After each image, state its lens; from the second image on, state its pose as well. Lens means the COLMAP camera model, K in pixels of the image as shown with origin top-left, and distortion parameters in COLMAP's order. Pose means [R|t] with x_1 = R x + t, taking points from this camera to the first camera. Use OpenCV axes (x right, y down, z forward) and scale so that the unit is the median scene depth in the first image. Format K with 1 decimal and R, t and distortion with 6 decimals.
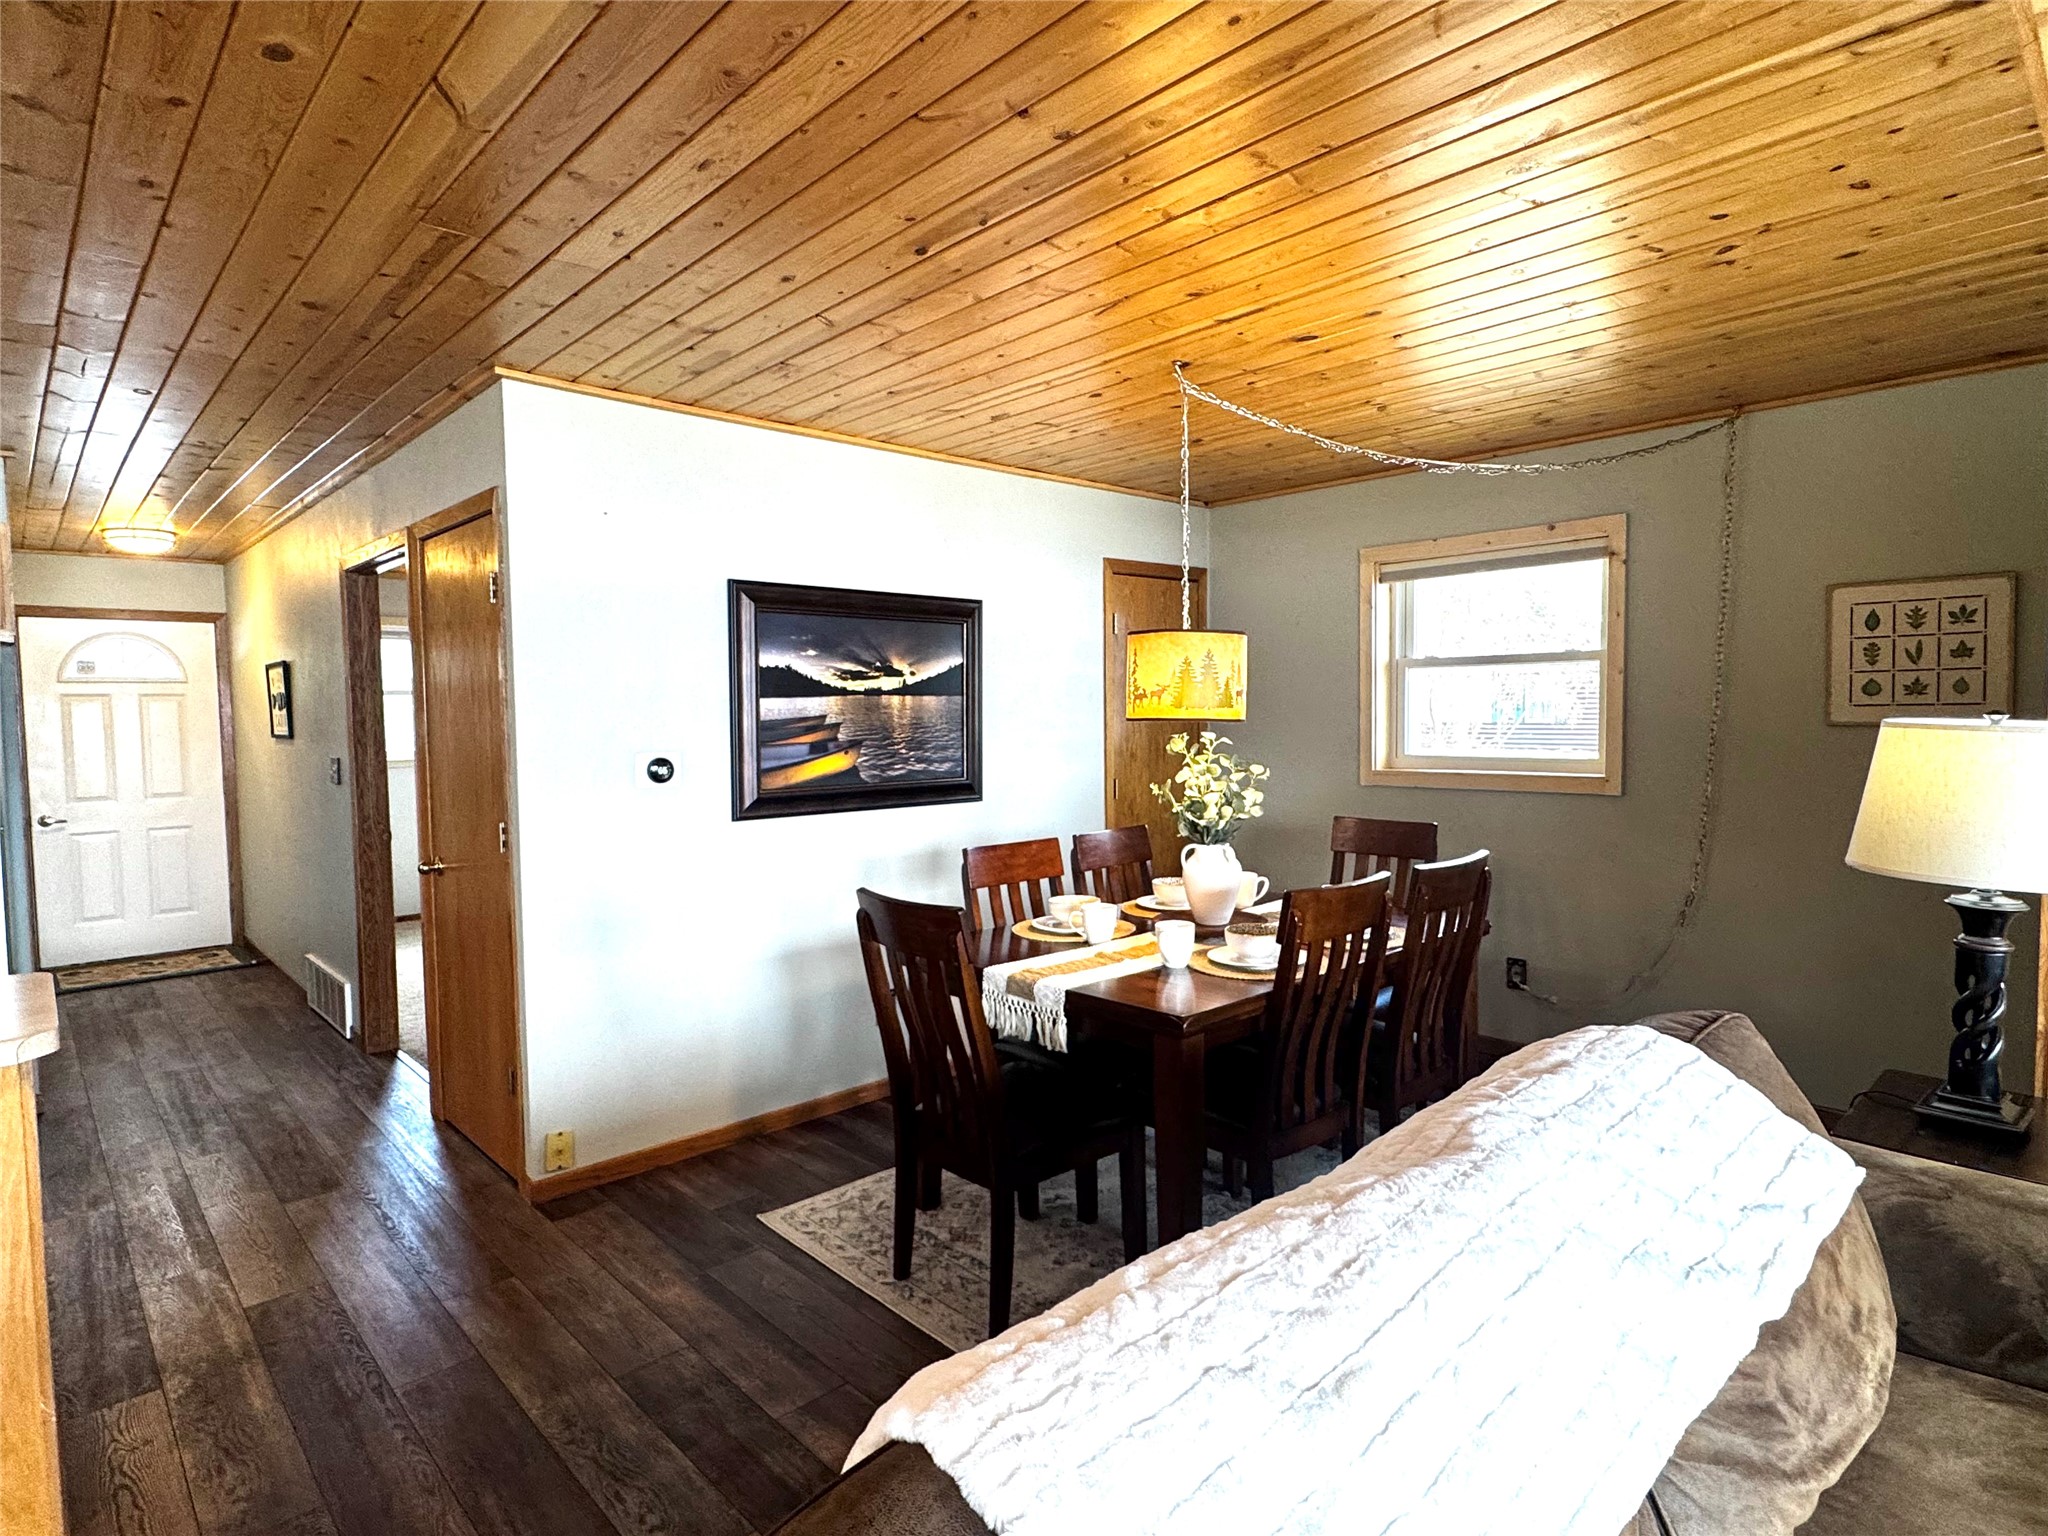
lens RADIAL K [[1096.6, 0, 1016.2], [0, 1096.6, 769.4], [0, 0, 1]] dist [-0.000380, 0.000274]
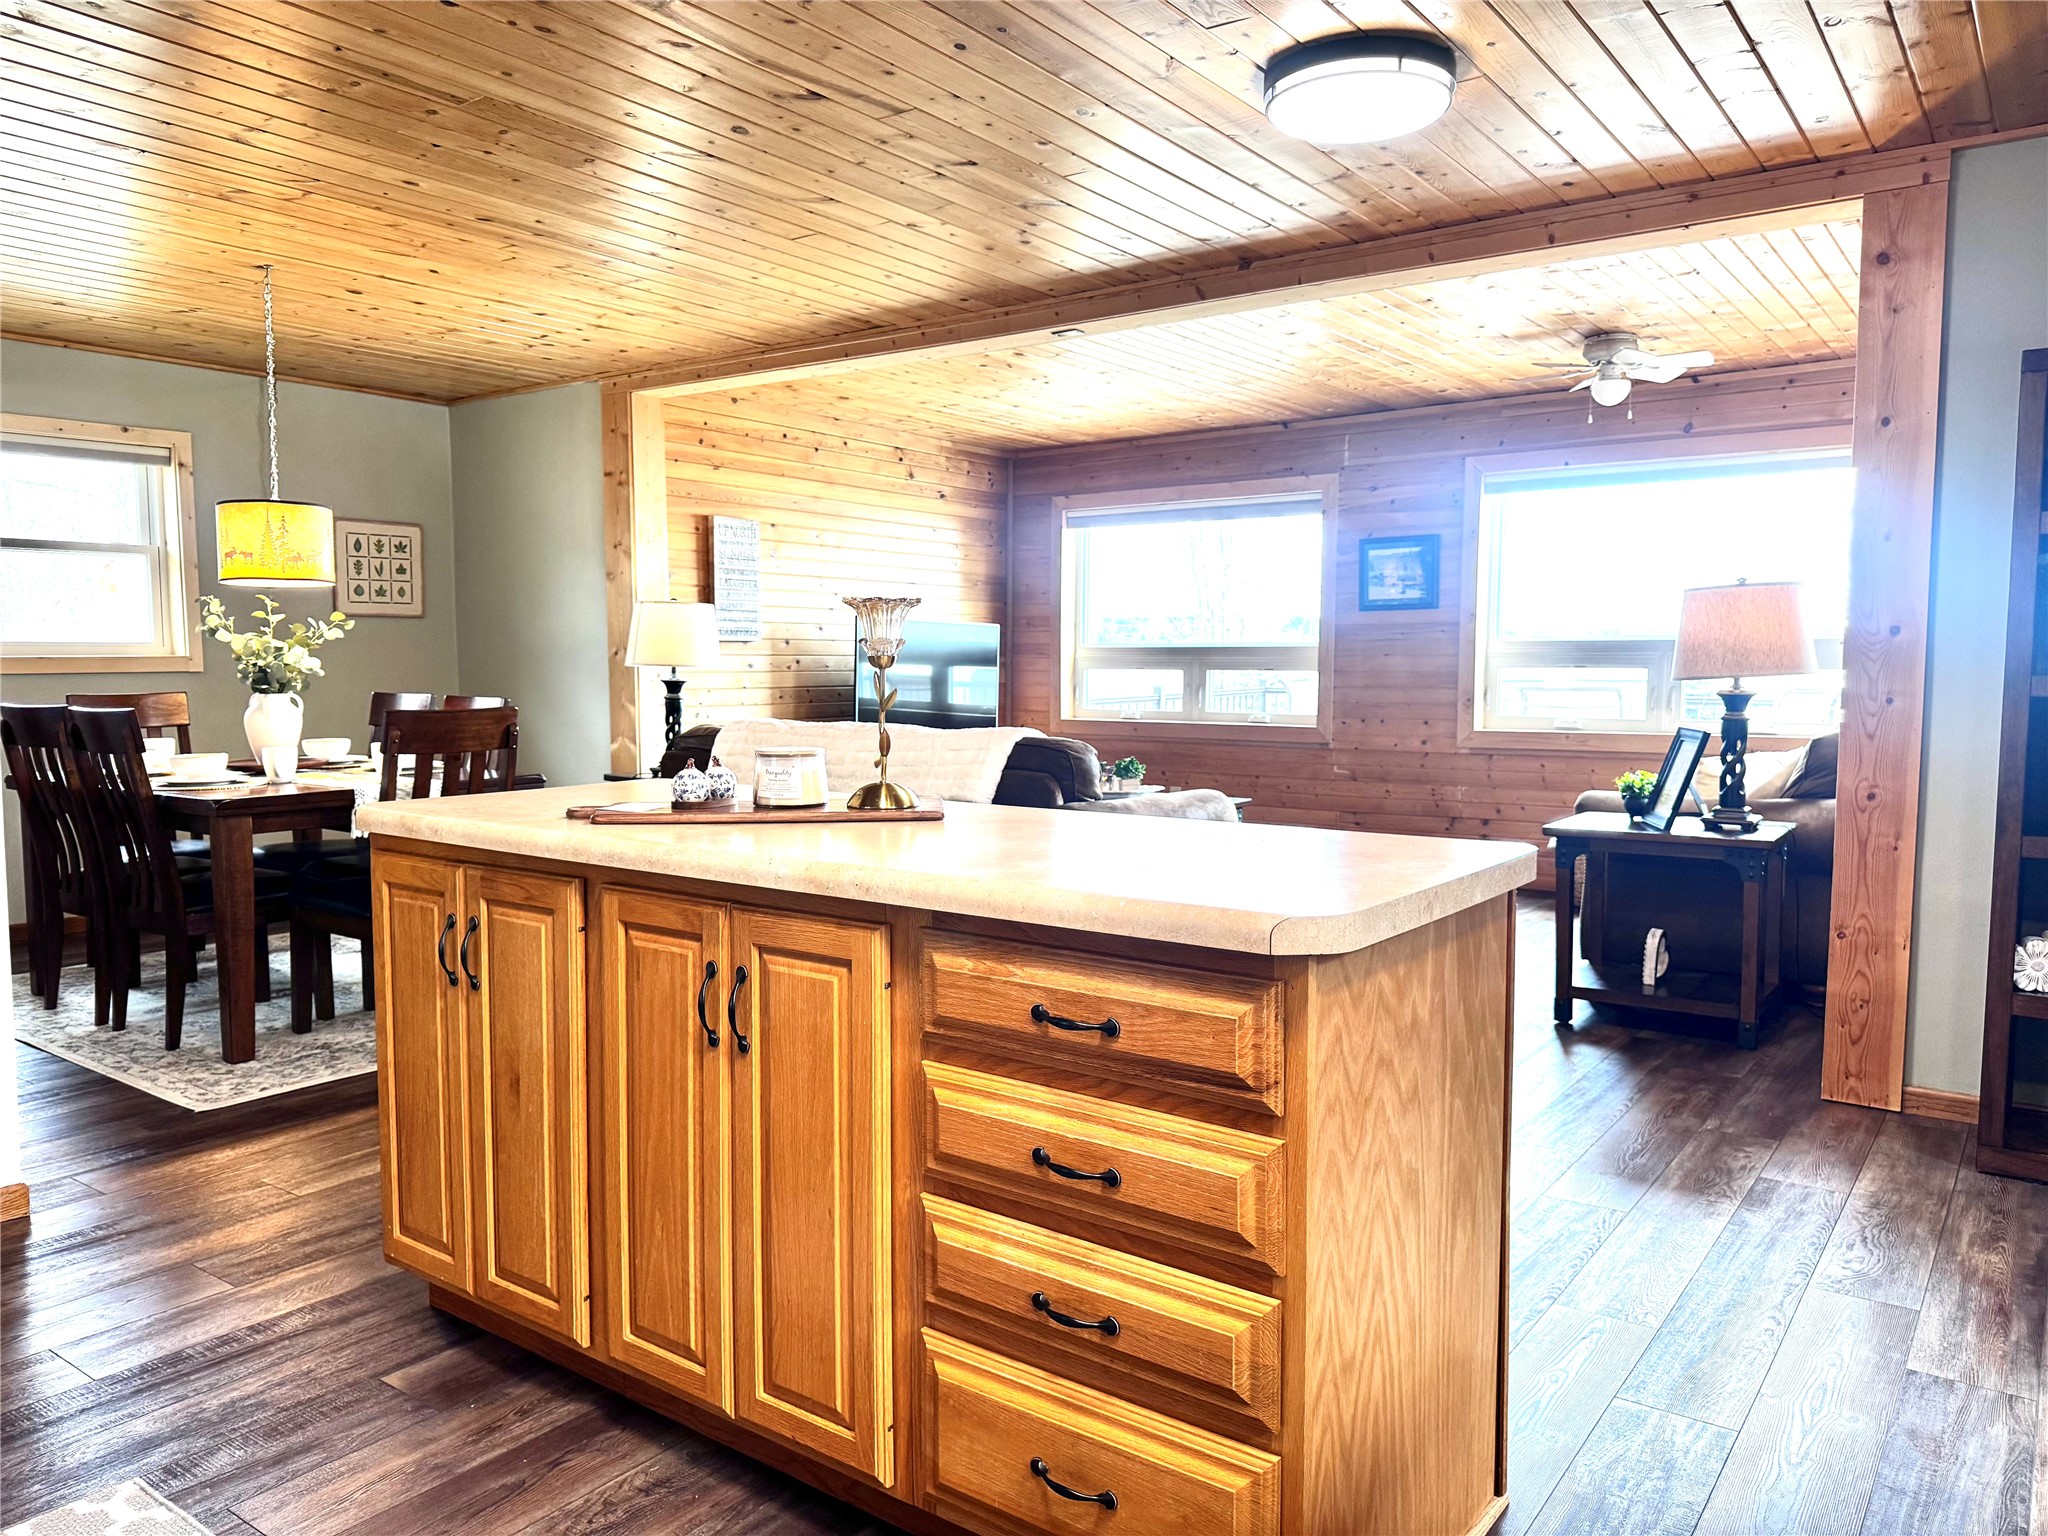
lens RADIAL K [[1433.3, 0, 1024.0], [0, 1433.3, 768.0], [0, 0, 1]] dist [0.137666, -0.213561]
pose [[-0.185759, -0.061252, 0.980684, -1.224481], [0.057522, 0.995666, 0.073083, 0.066352], [-0.980910, 0.069986, -0.181431, 0.437045]]
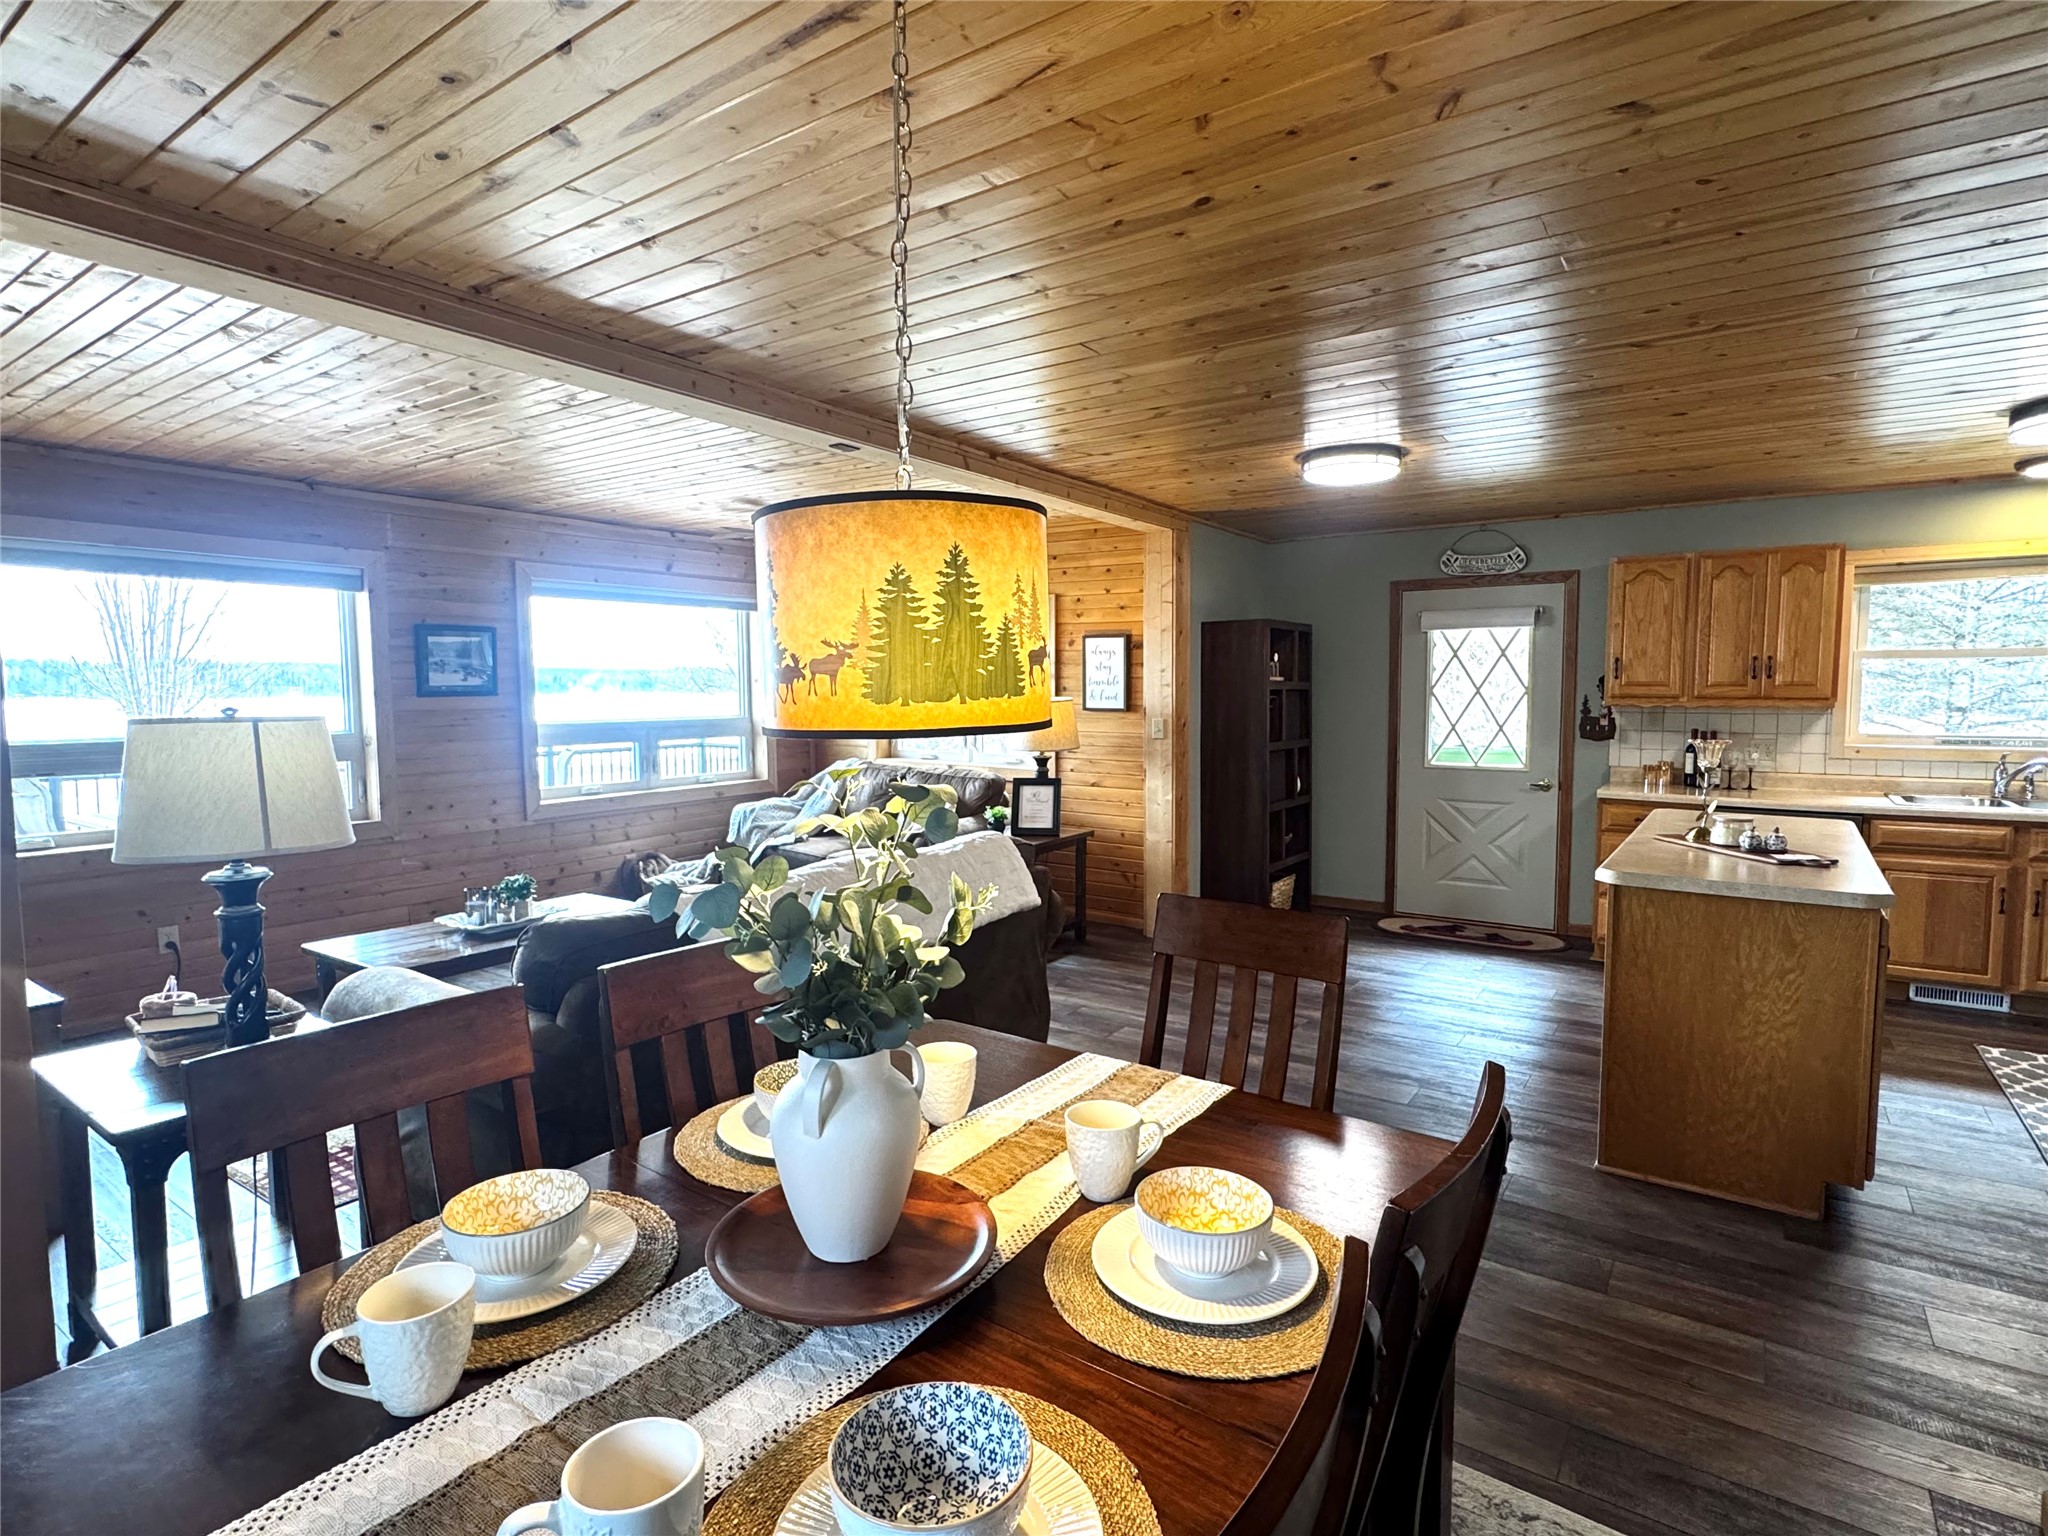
lens RADIAL K [[1051.9, 0, 1018.4], [0, 1051.9, 762.7], [0, 0, 1]] dist [0.000249, -0.000841]
pose [[-0.978307, 0.033471, -0.204440, 0.164394], [0.006336, 0.991234, 0.131963, -0.070993], [0.207065, 0.127805, -0.969943, 1.157581]]
